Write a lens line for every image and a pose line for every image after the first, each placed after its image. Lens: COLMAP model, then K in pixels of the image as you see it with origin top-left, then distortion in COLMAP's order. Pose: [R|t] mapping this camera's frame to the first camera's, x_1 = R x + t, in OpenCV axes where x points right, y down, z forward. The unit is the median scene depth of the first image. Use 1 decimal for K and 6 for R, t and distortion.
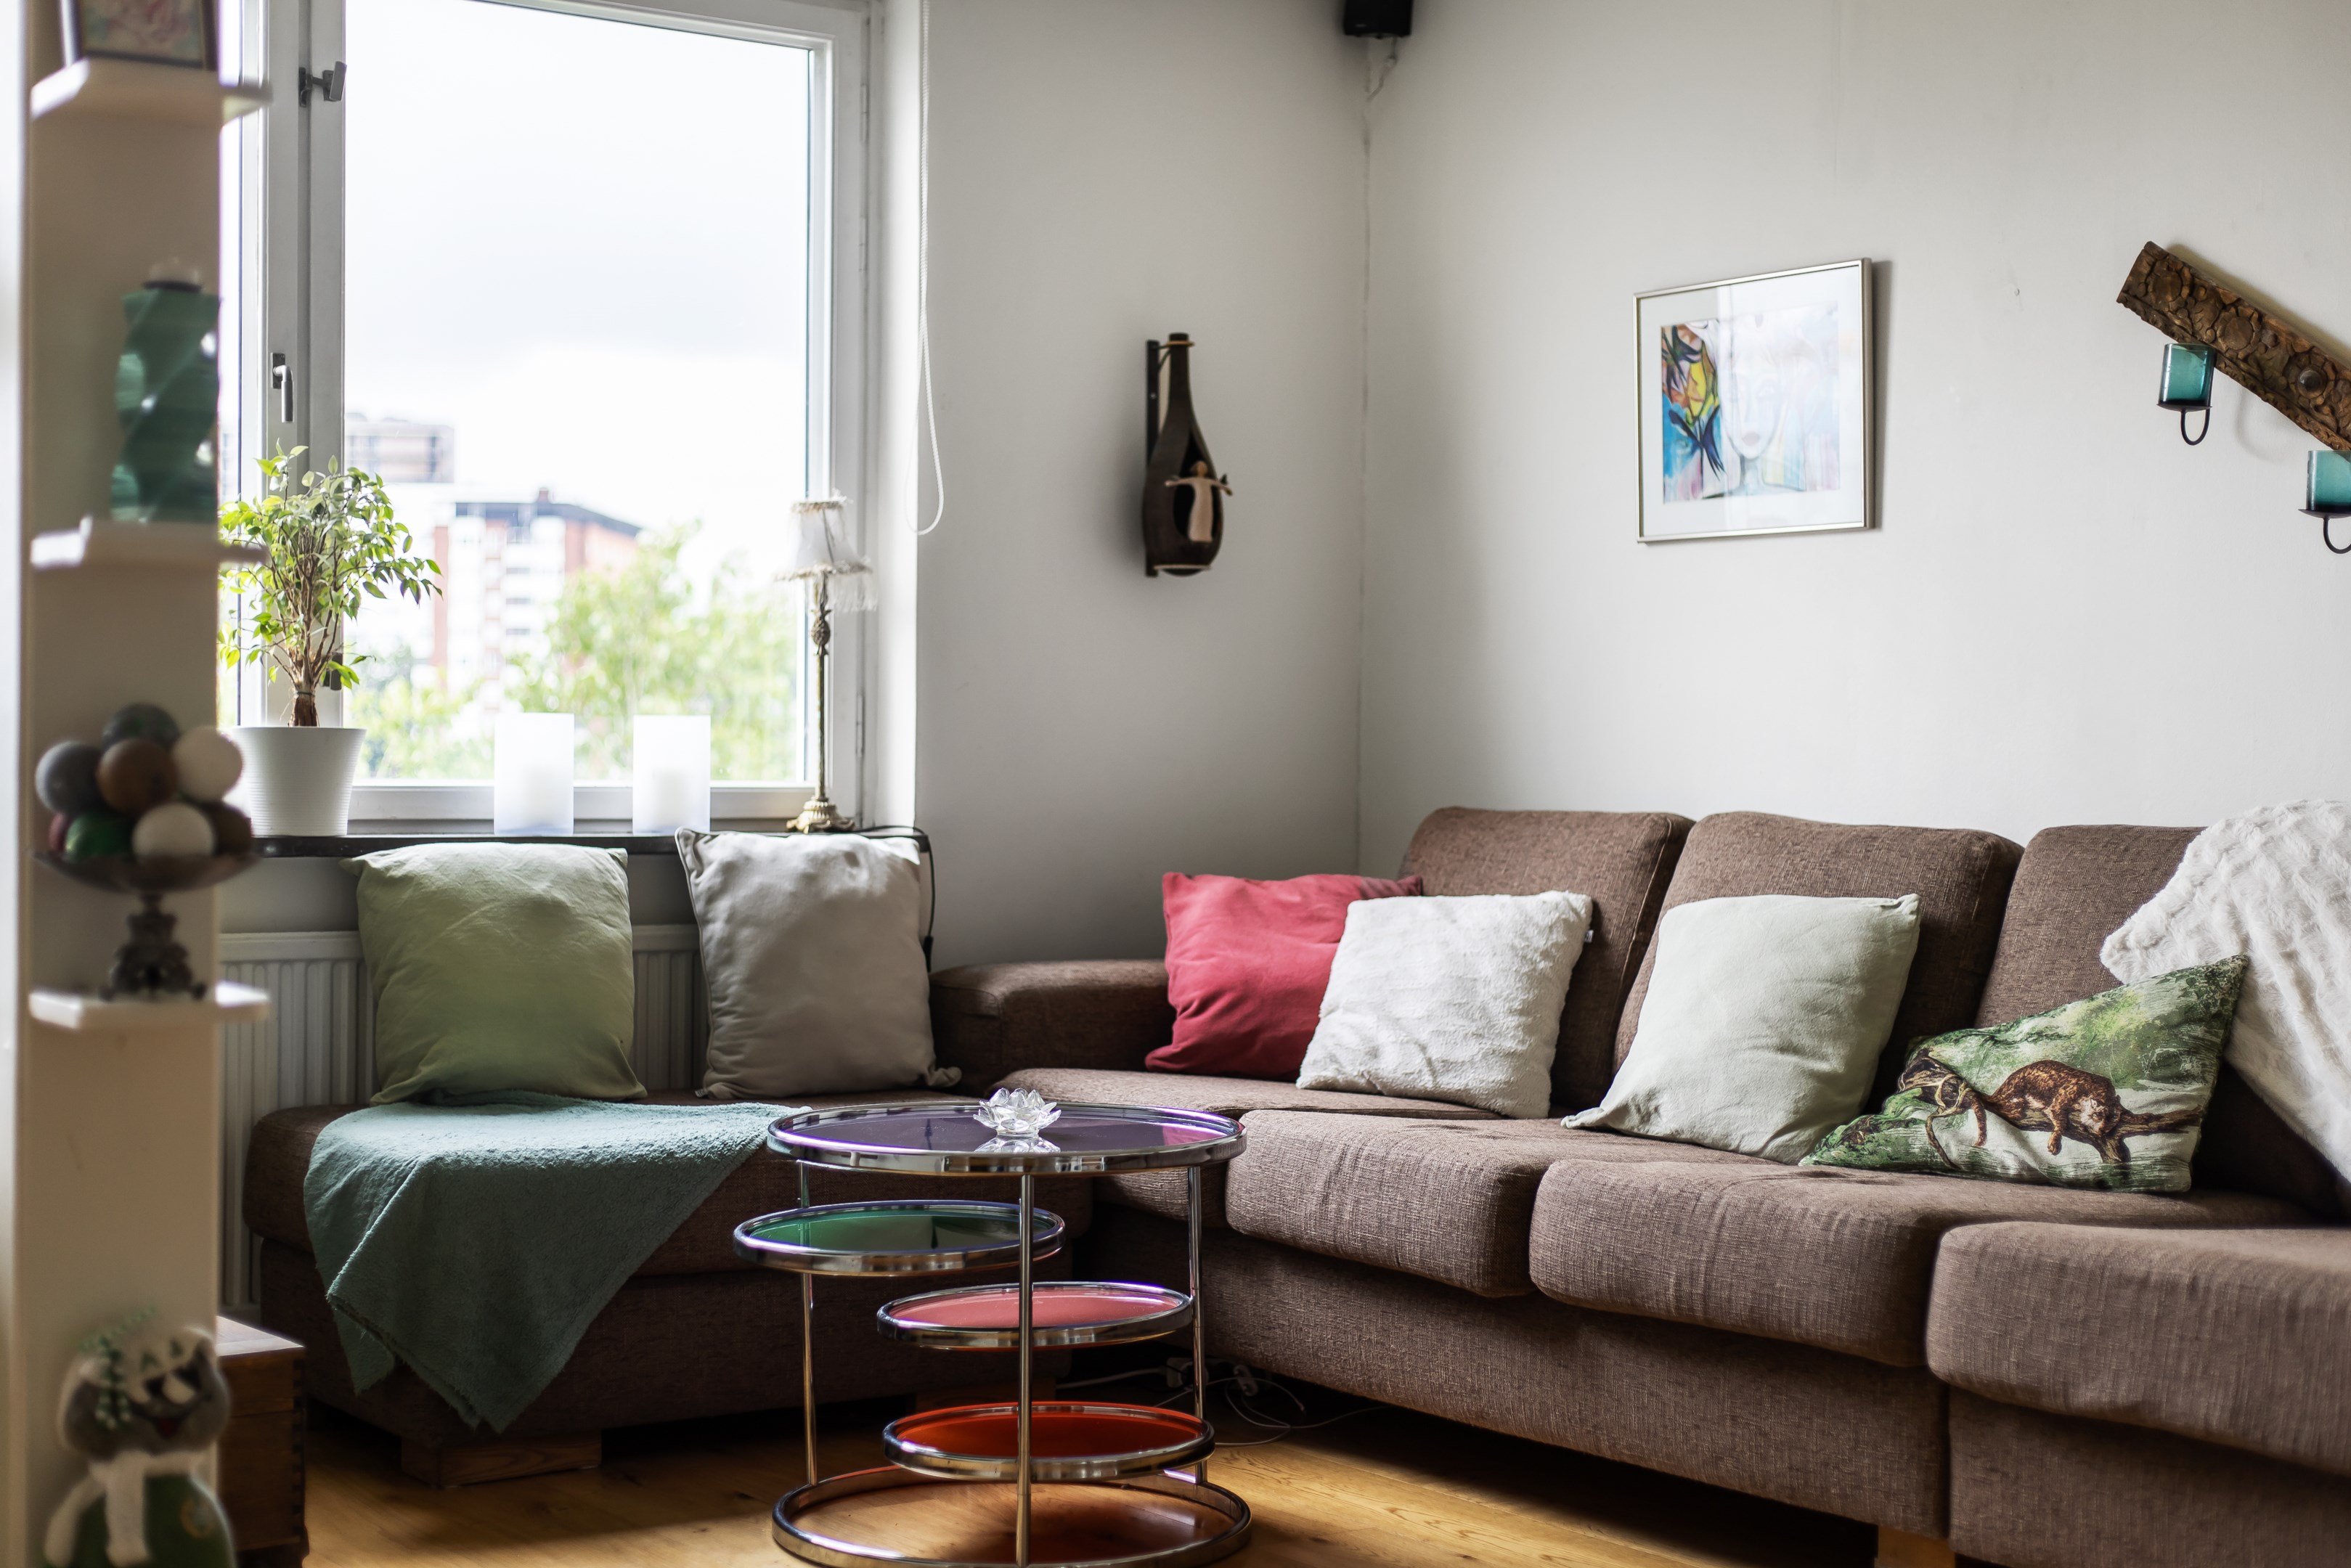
lens RADIAL K [[3373.6, 0, 1176.4], [0, 3373.6, 824.6], [0, 0, 1]] dist [-0.000166, -0.010294]
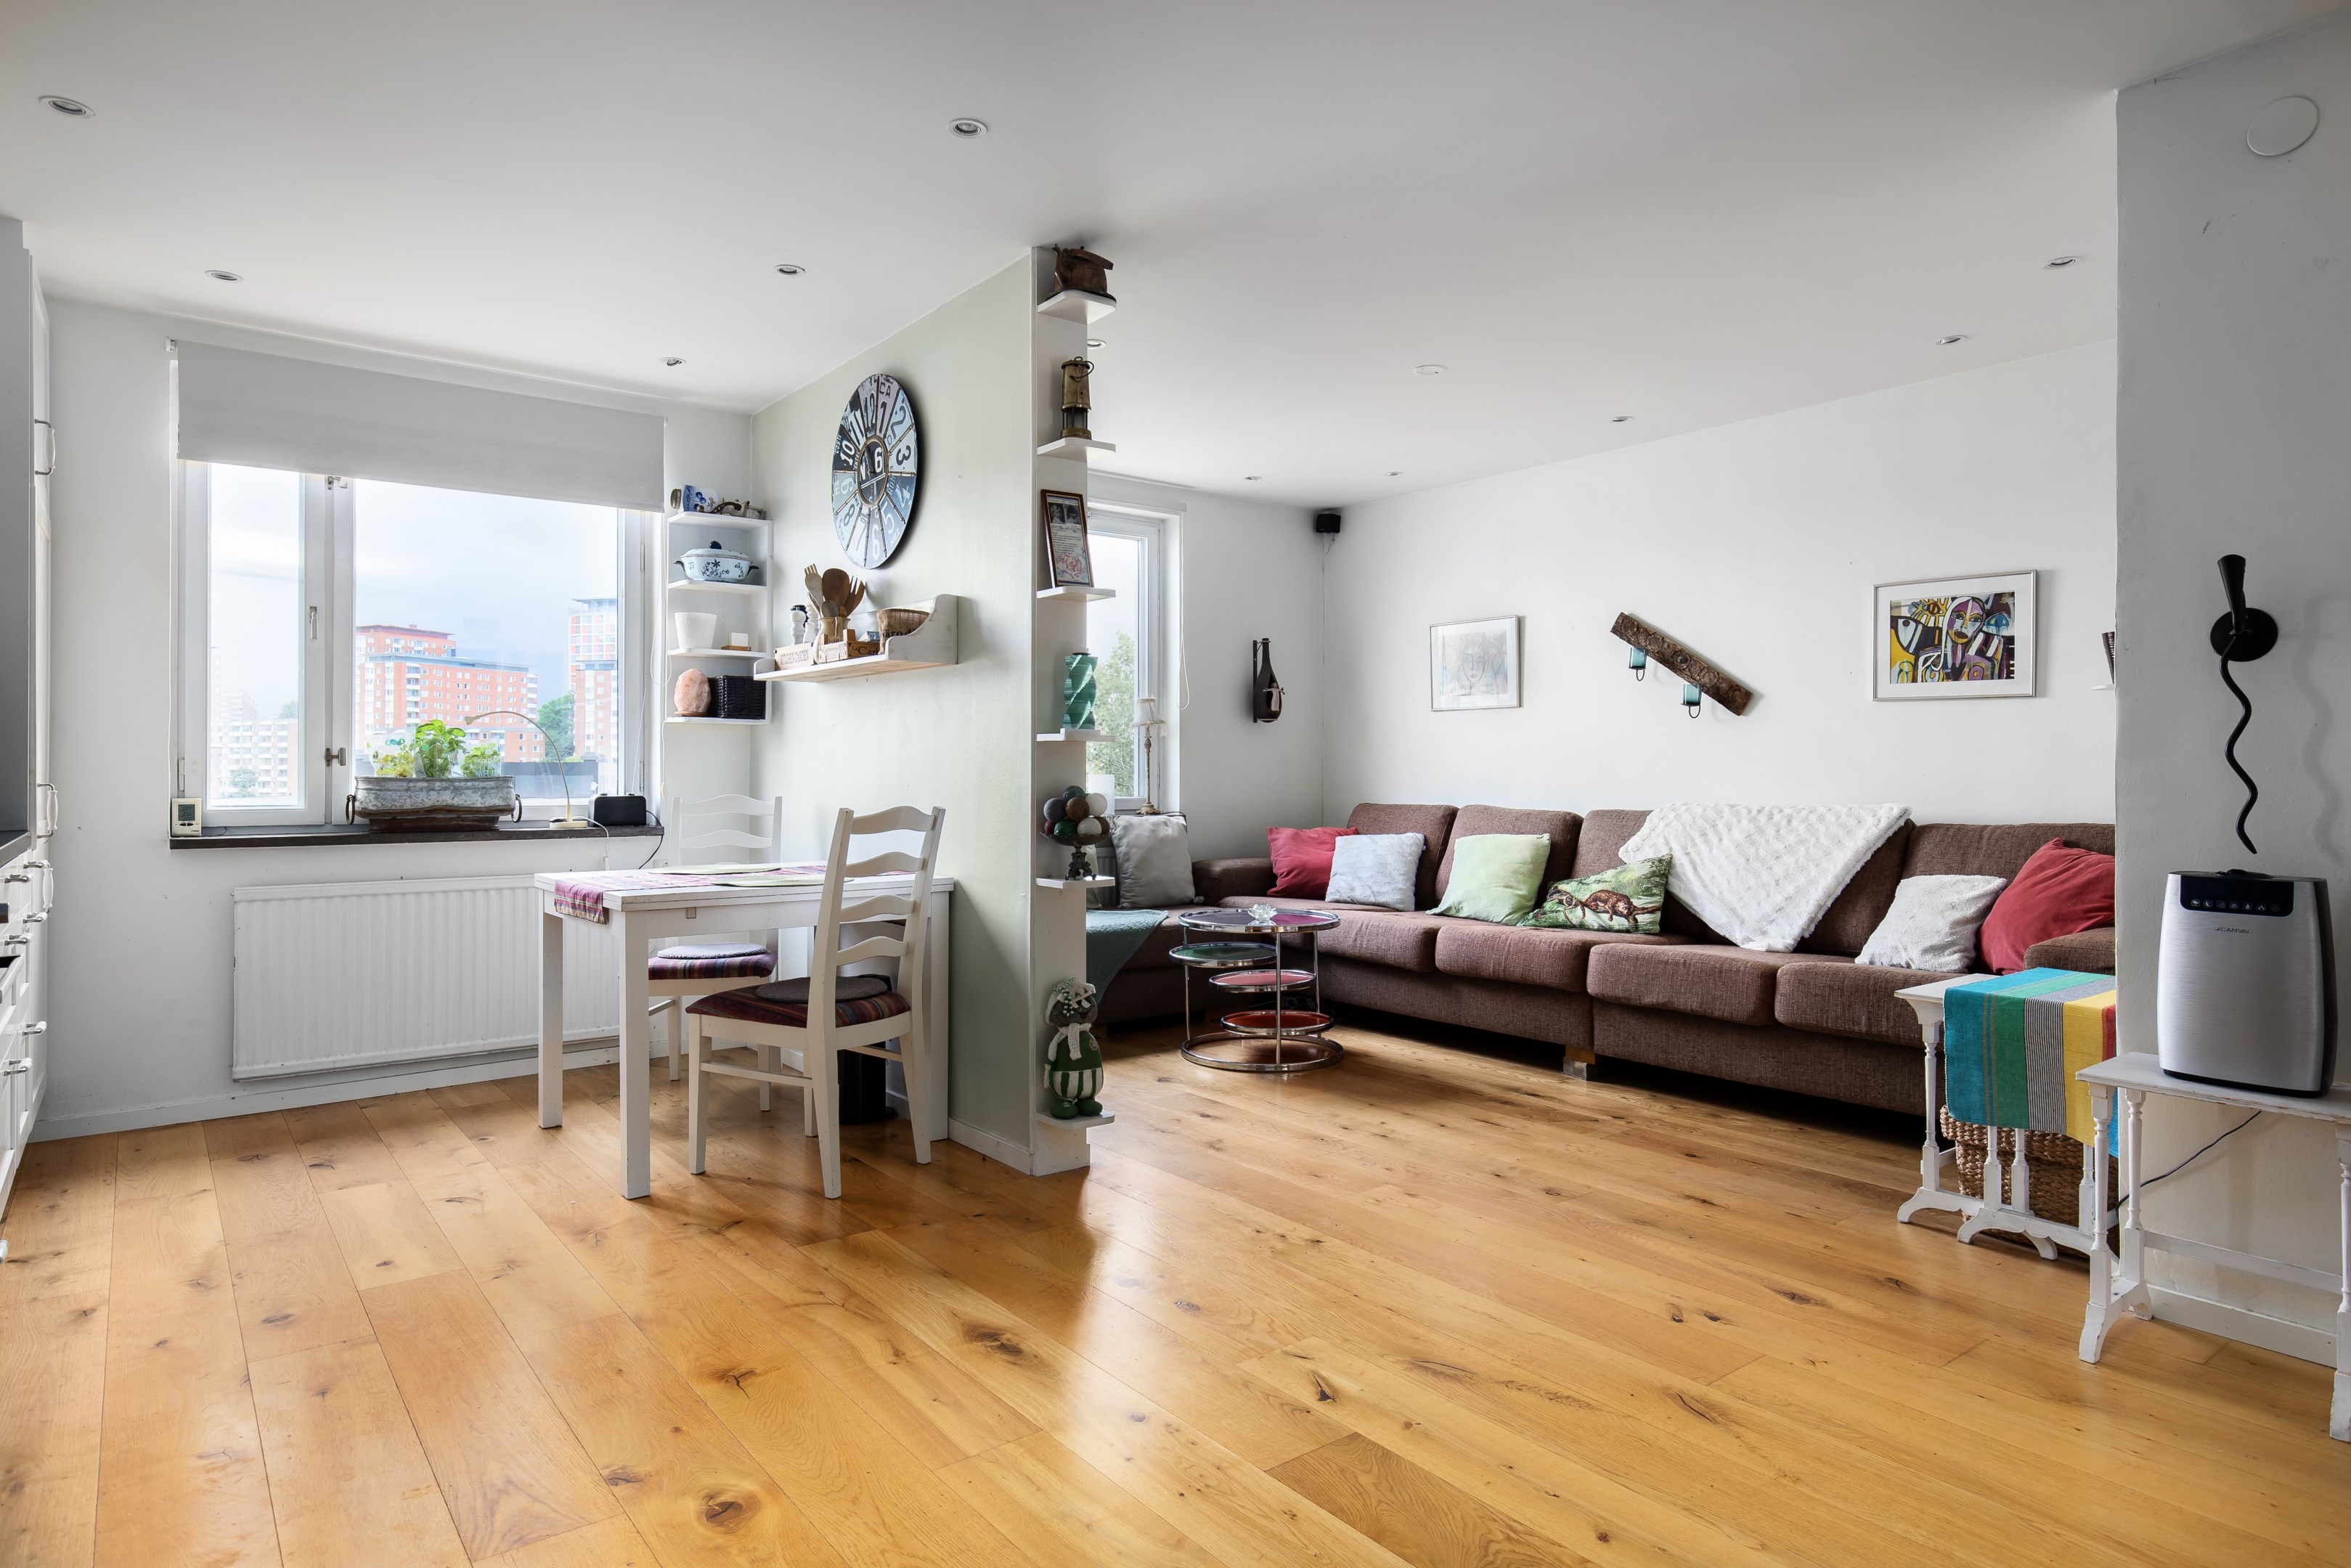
lens RADIAL K [[1320.4, 0, 1175.5], [0, 1320.4, 766.0], [0, 0, 1]] dist [0.005686, 0.000250]
pose [[0.999110, -0.008966, 0.041209, -0.158184], [0.009945, 0.999672, -0.023602, -0.014783], [-0.040984, 0.023991, 0.998872, -0.145491]]
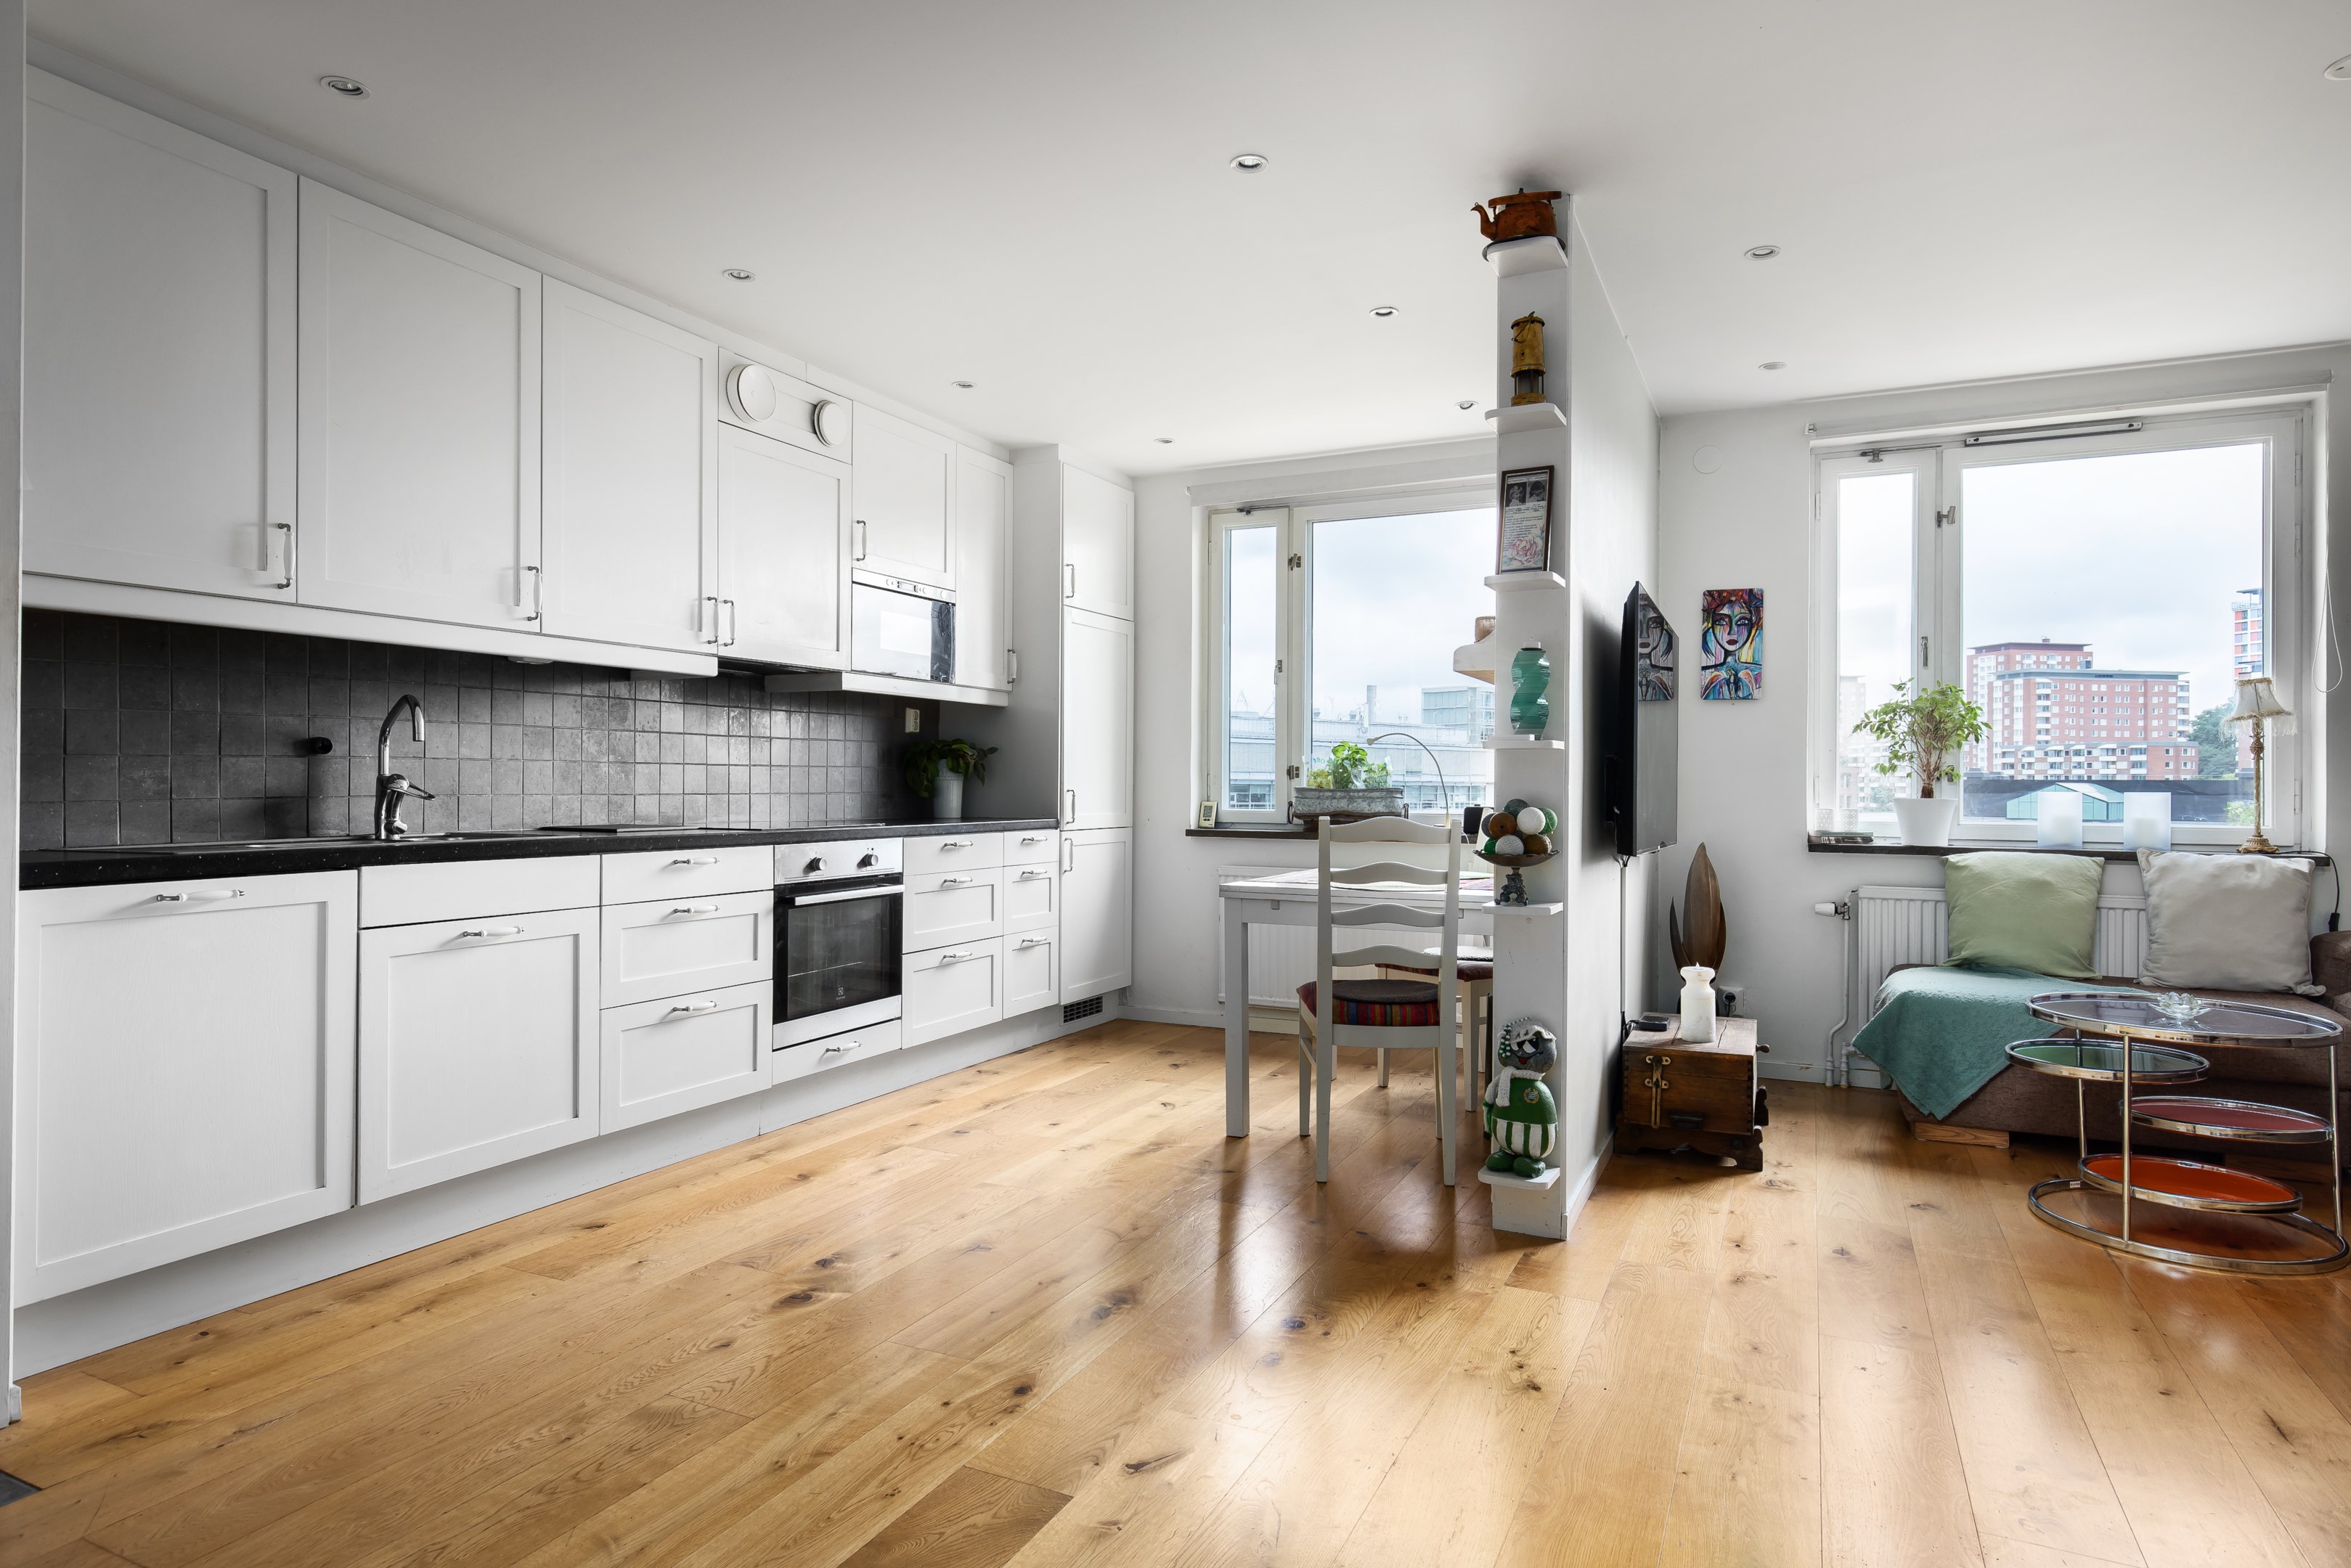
lens RADIAL K [[1305.0, 0, 1180.5], [0, 1305.0, 777.4], [0, 0, 1]] dist [0.002449, 0.000069]
pose [[0.479725, -0.011271, -0.877347, 0.307836], [-0.018833, 0.999555, -0.023139, -0.014436], [0.877217, 0.027623, 0.479299, 0.141078]]
